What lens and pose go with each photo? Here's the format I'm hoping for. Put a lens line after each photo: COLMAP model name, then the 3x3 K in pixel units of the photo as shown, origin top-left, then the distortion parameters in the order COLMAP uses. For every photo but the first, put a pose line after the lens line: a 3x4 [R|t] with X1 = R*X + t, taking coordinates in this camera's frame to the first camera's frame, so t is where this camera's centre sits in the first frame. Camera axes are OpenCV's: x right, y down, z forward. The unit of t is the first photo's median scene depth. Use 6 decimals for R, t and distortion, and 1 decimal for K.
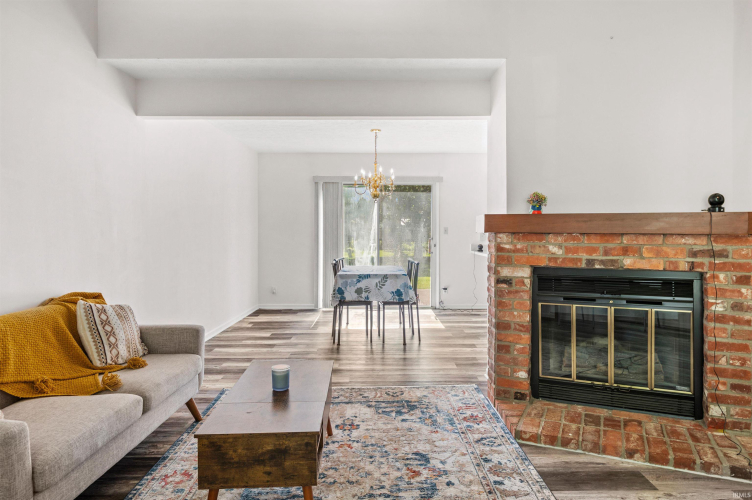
lens RADIAL K [[469.3, 0, 390.0], [0, 469.3, 238.0], [0, 0, 1]] dist [0.002082, -0.007477]
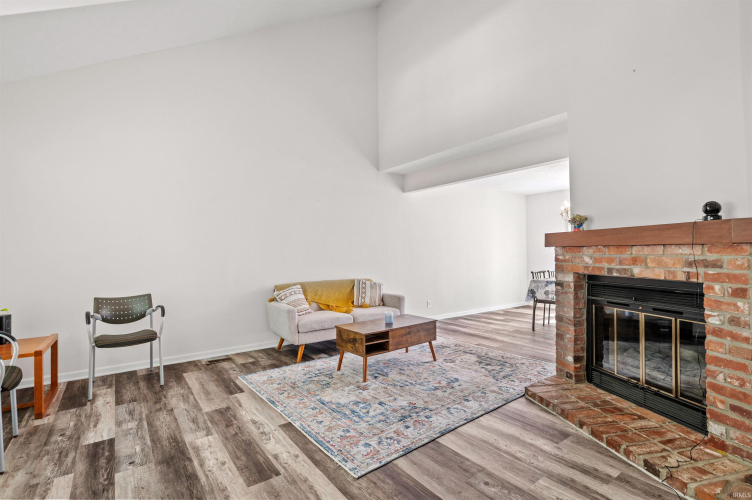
lens RADIAL K [[356.2, 0, 377.6], [0, 356.2, 250.6], [0, 0, 1]] dist [-0.009706, 0.000228]
pose [[0.582846, -0.011306, -0.812504, 0.802803], [-0.004987, 0.999835, -0.017491, 0.020165], [0.812567, 0.014247, 0.582693, 0.018048]]
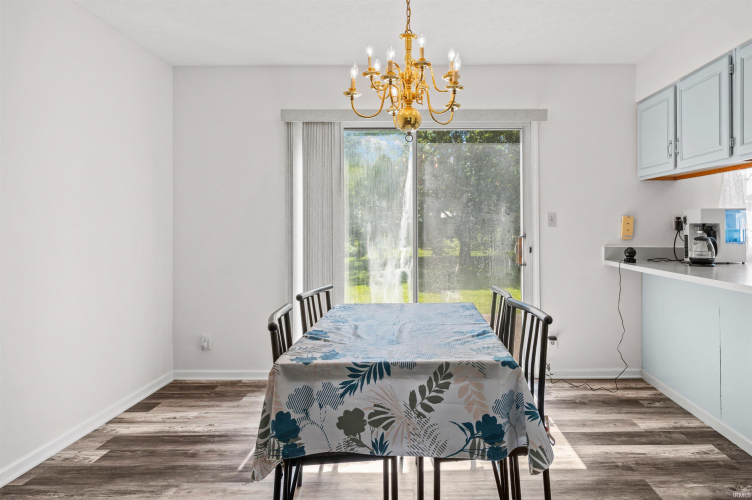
lens RADIAL K [[510.7, 0, 421.1], [0, 510.7, 217.5], [0, 0, 1]] dist [0.001527, 0.001244]
pose [[0.999909, -0.006620, -0.011714, -0.031440], [0.006239, 0.999460, -0.032252, -0.003689], [0.011921, 0.032176, 0.999411, 1.141717]]
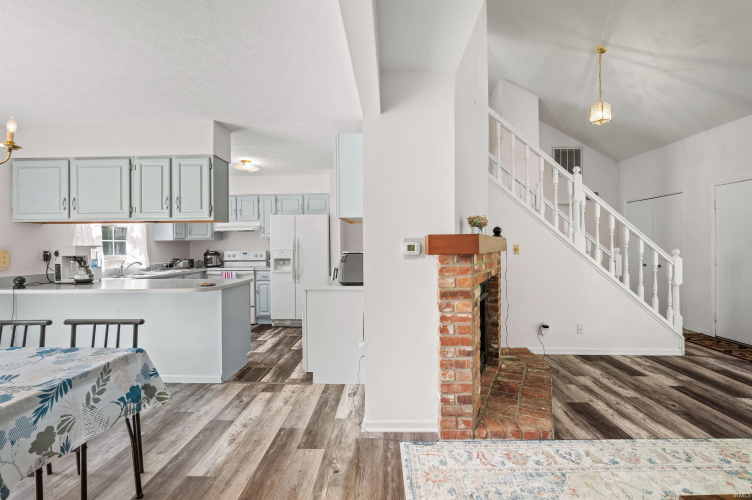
lens RADIAL K [[335.1, 0, 378.3], [0, 335.1, 248.9], [0, 0, 1]] dist [-0.007932, -0.000545]
pose [[0.046972, -0.013298, 0.998808, -0.484820], [0.025165, 0.999610, 0.012125, -0.035717], [-0.998579, 0.024565, 0.047289, 1.245867]]
